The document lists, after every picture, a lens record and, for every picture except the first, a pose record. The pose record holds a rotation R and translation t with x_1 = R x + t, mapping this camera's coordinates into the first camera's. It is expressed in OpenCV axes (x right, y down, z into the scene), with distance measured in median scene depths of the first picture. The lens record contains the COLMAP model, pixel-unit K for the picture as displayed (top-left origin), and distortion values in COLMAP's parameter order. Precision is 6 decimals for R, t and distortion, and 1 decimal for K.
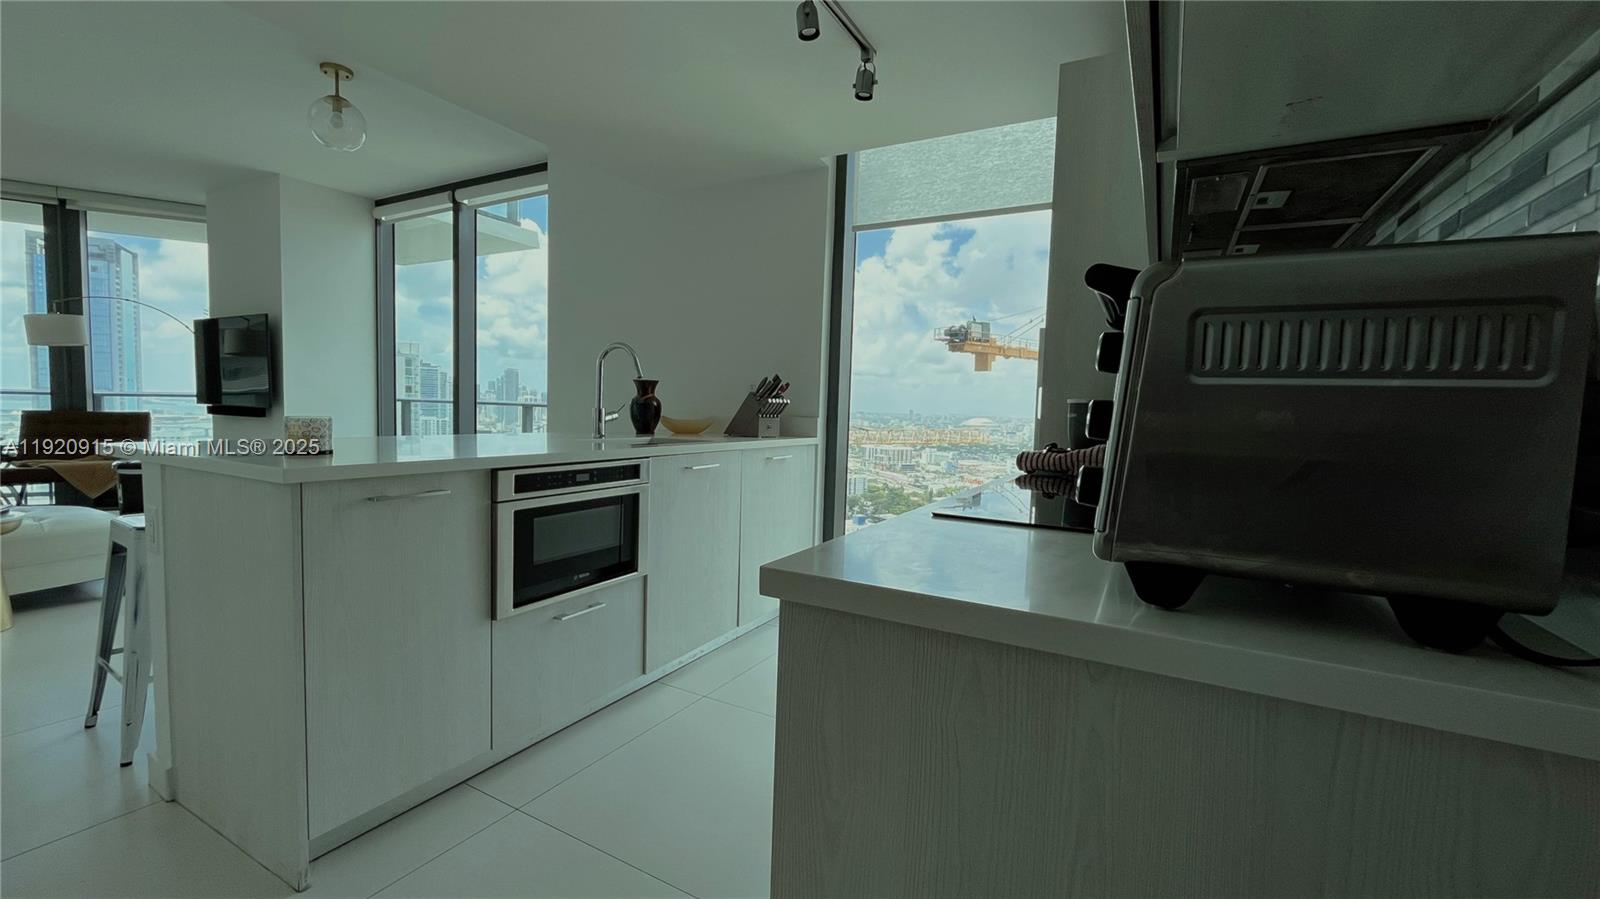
lens RADIAL K [[646.6, 0, 801.3], [0, 646.6, 447.2], [0, 0, 1]] dist [-0.007583, -0.000210]
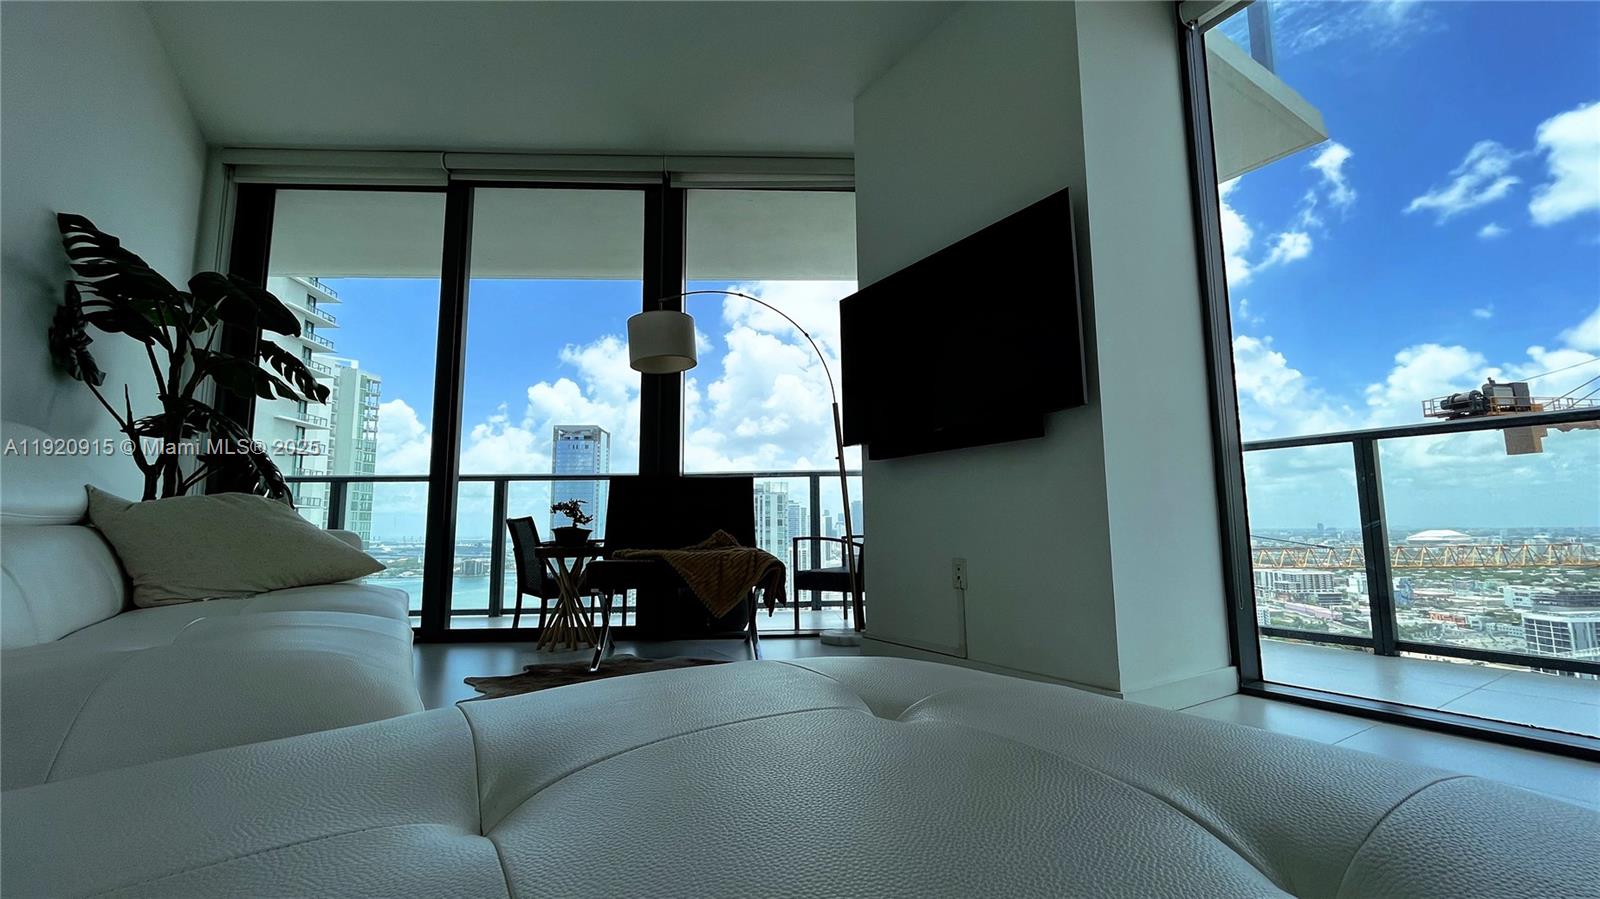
lens RADIAL K [[646.6, 0, 801.3], [0, 646.6, 447.2], [0, 0, 1]] dist [-0.007583, -0.000210]
pose [[0.873345, -0.098704, -0.476997, -0.712122], [0.005191, 0.981084, -0.193511, 0.041433], [0.487075, 0.166525, 0.857337, 0.509256]]
